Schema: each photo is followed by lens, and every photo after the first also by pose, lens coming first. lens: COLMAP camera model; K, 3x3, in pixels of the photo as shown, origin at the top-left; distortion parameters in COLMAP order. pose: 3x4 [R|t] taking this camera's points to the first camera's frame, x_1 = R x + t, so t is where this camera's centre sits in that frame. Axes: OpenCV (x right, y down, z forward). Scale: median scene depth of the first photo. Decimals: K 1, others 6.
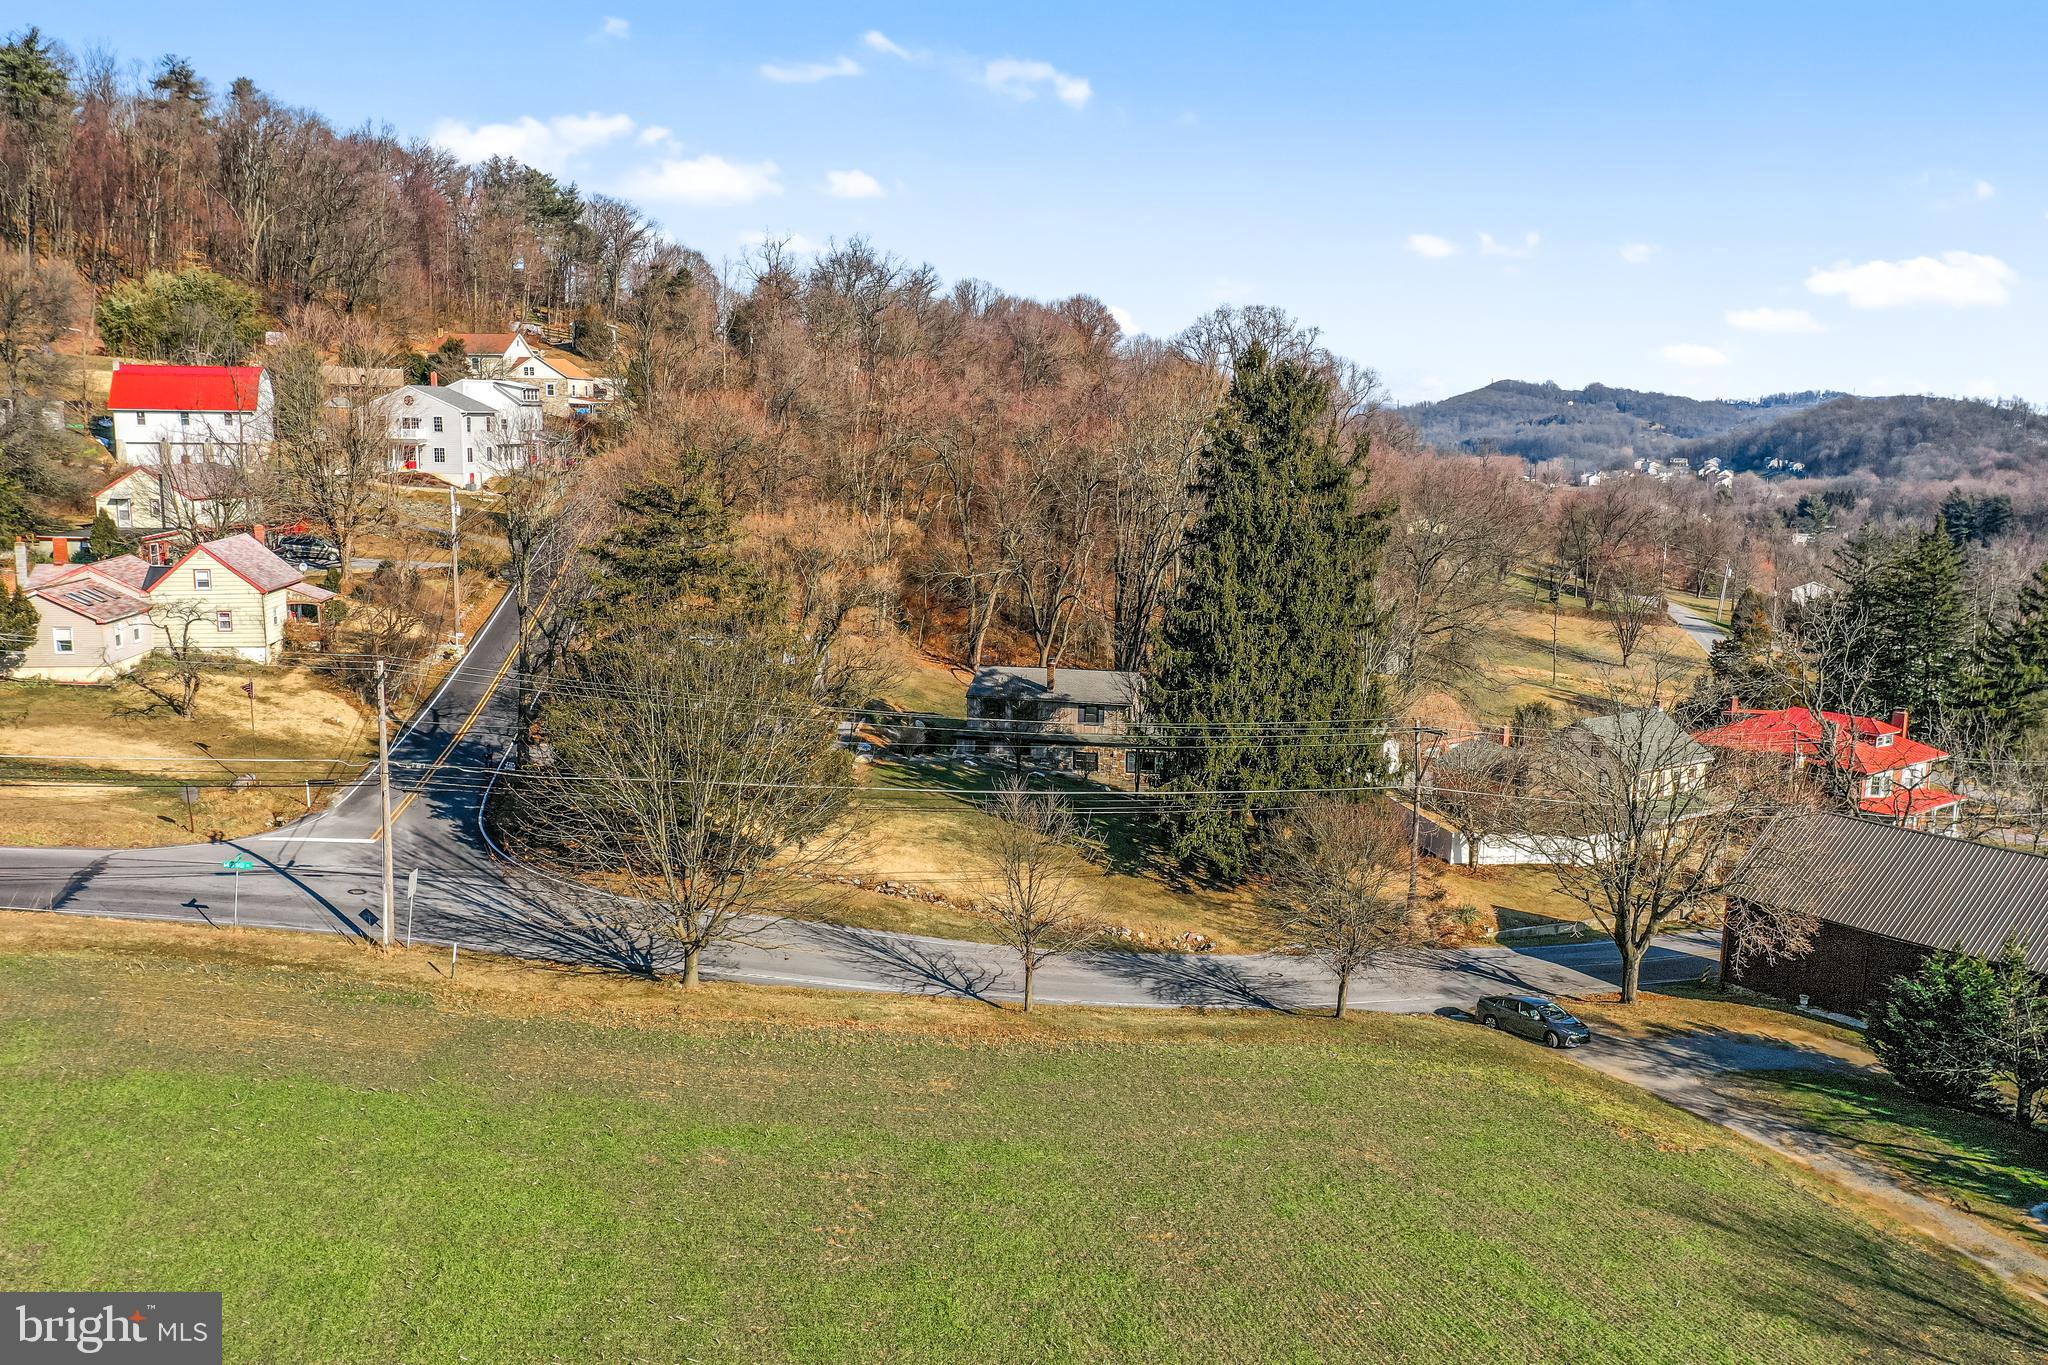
lens RADIAL K [[1614.9, 0, 1014.4], [0, 1614.9, 695.6], [0, 0, 1]] dist [0.014165, -0.007768]
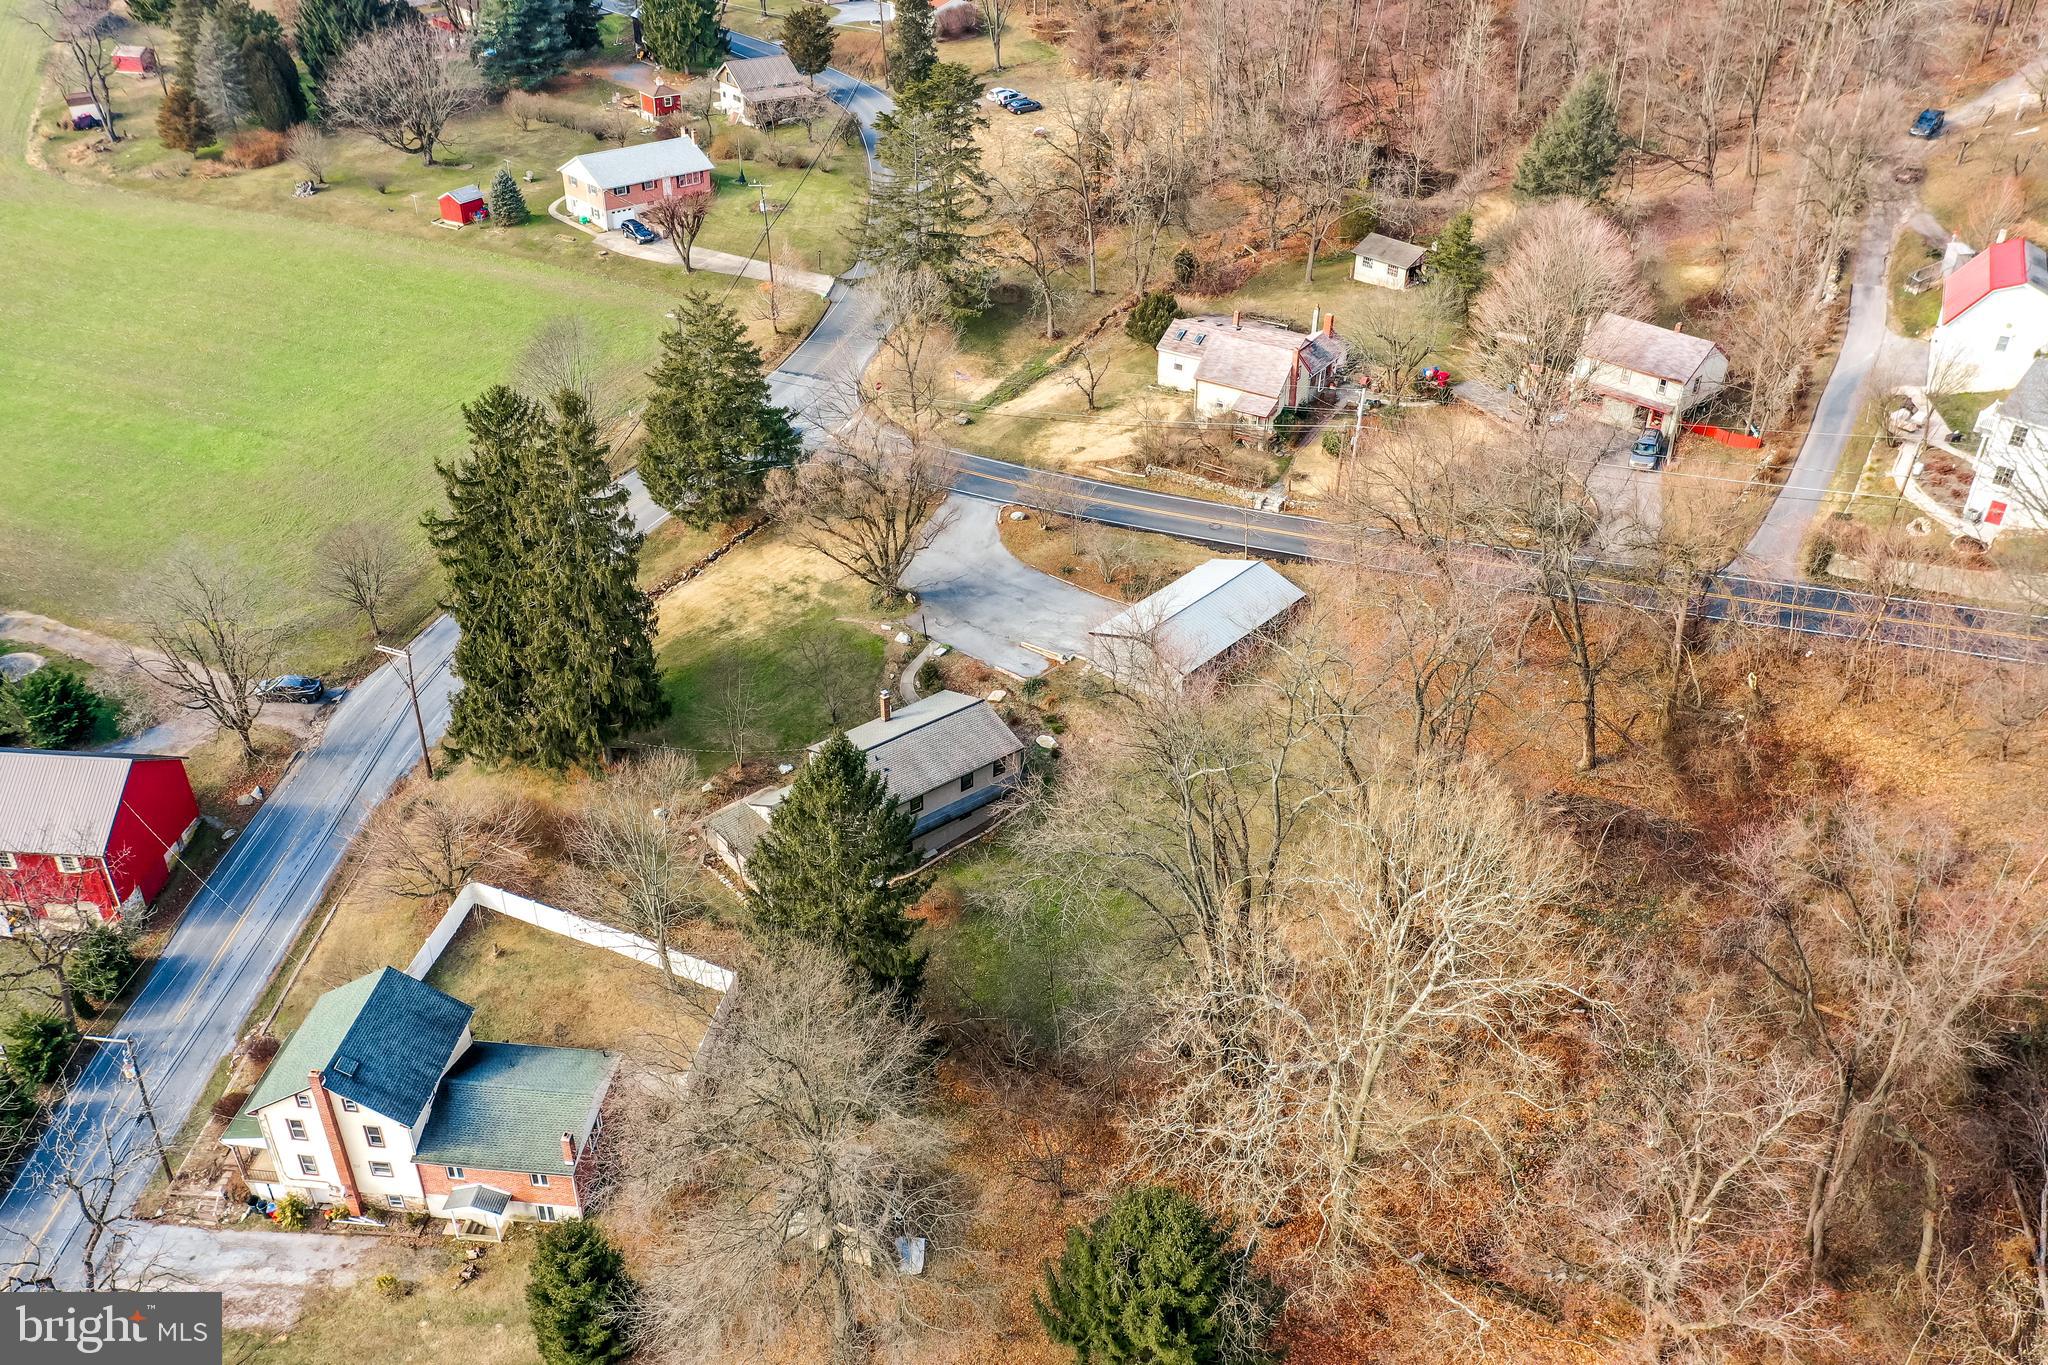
lens RADIAL K [[1614.9, 0, 1018.9], [0, 1614.9, 687.3], [0, 0, 1]] dist [0.014165, -0.007768]
pose [[-0.641721, 0.396721, -0.656359, 0.658253], [-0.150578, 0.773987, 0.615037, -0.688843], [0.752011, 0.493515, -0.436946, 1.612141]]
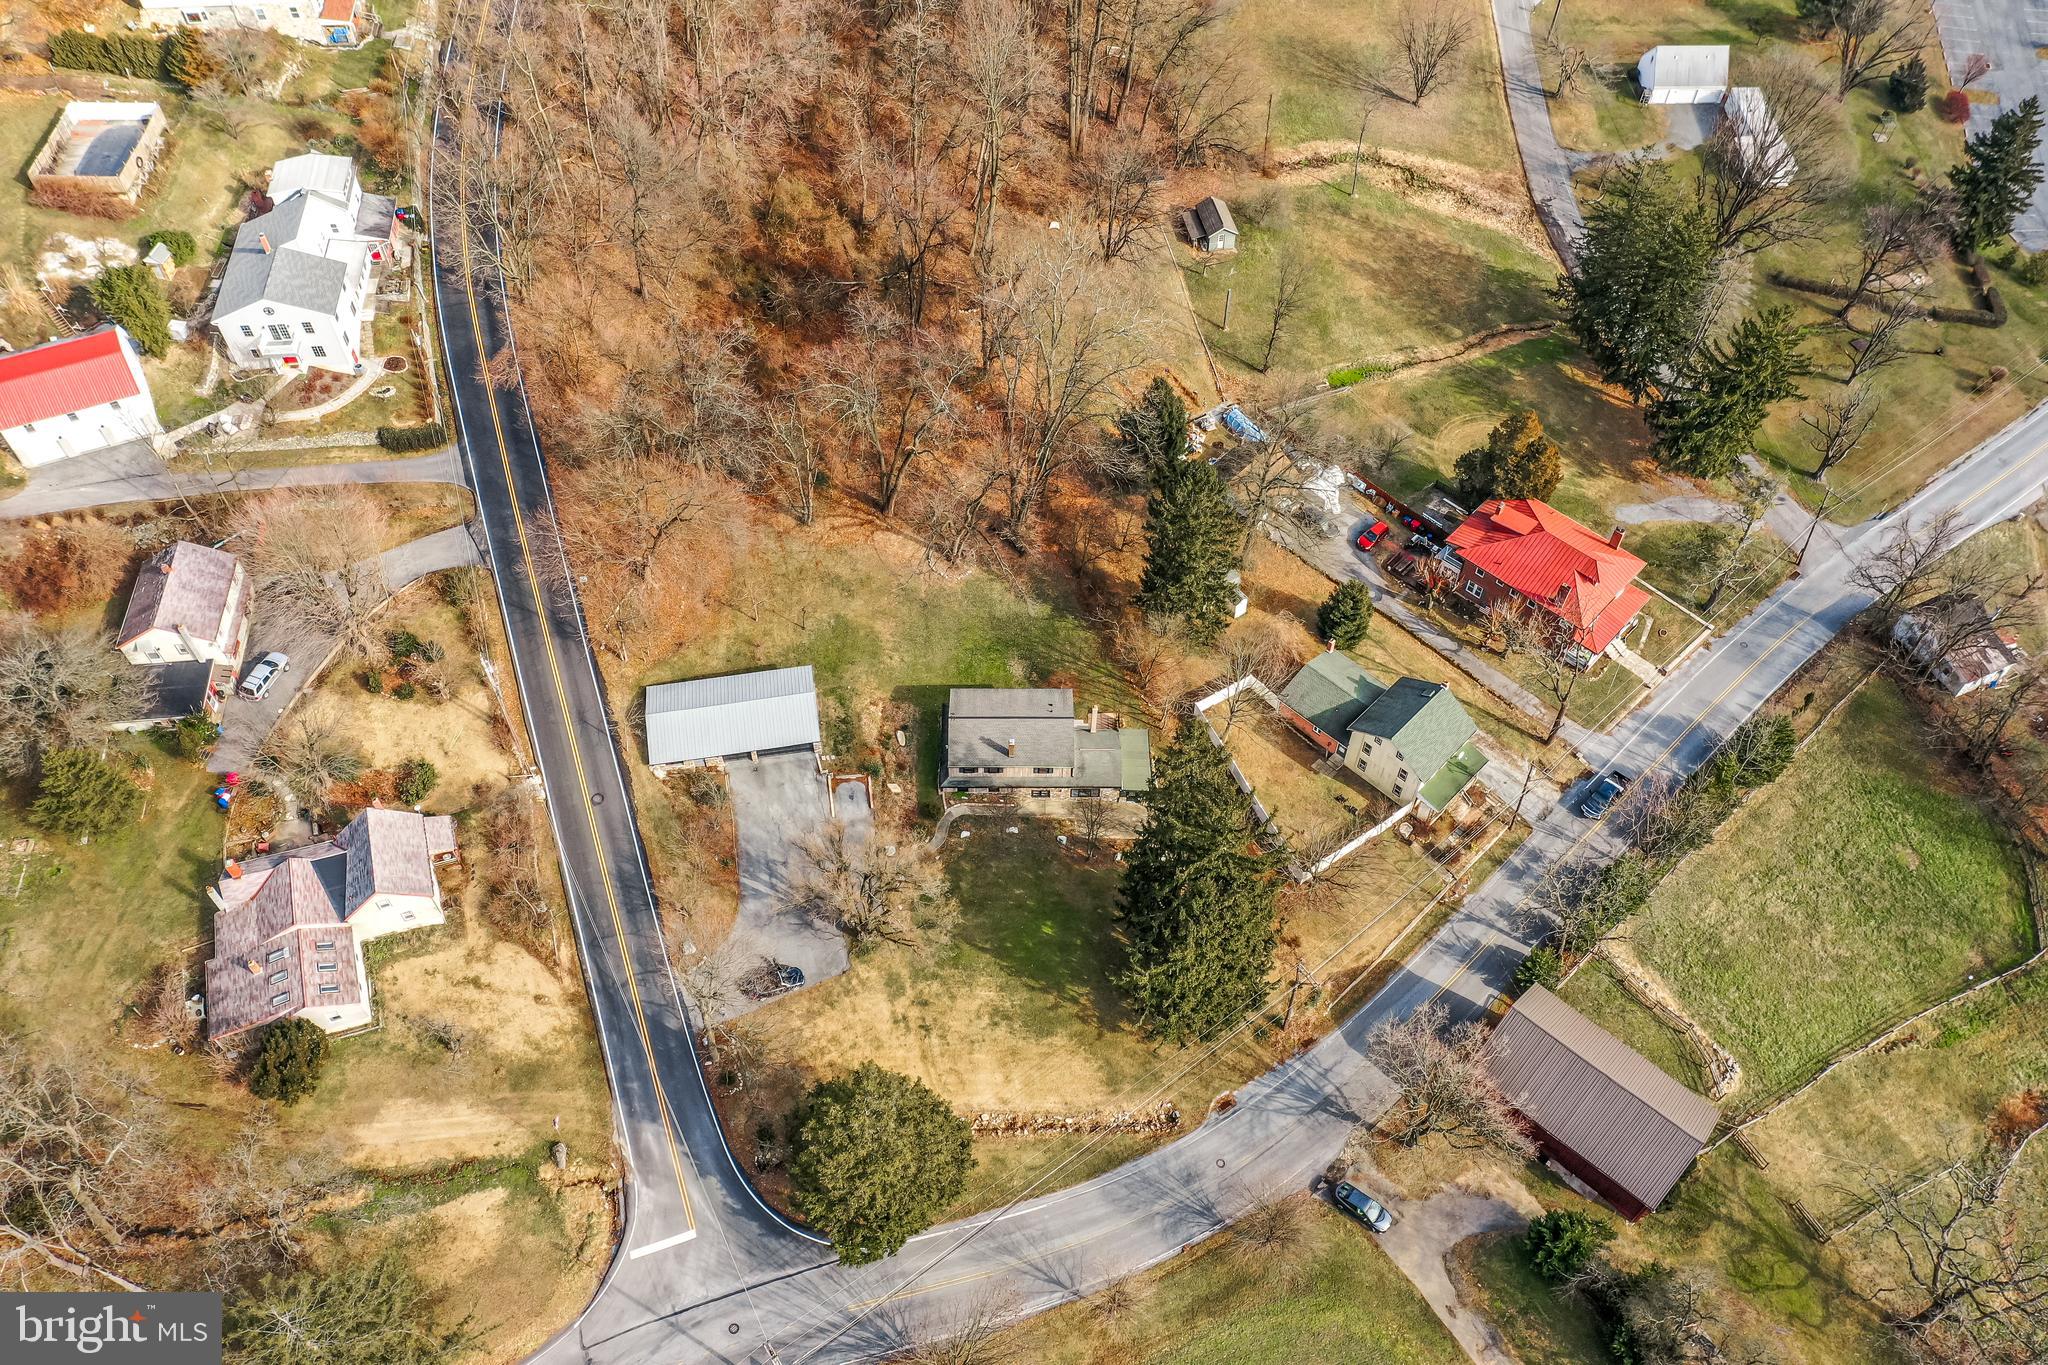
lens RADIAL K [[1614.9, 0, 1014.1], [0, 1614.9, 686.0], [0, 0, 1]] dist [0.014165, -0.007768]
pose [[0.980260, -0.163915, 0.110556, -0.122662], [0.043282, 0.723514, 0.688951, -1.036862], [-0.192918, -0.670566, 0.716326, 0.098827]]
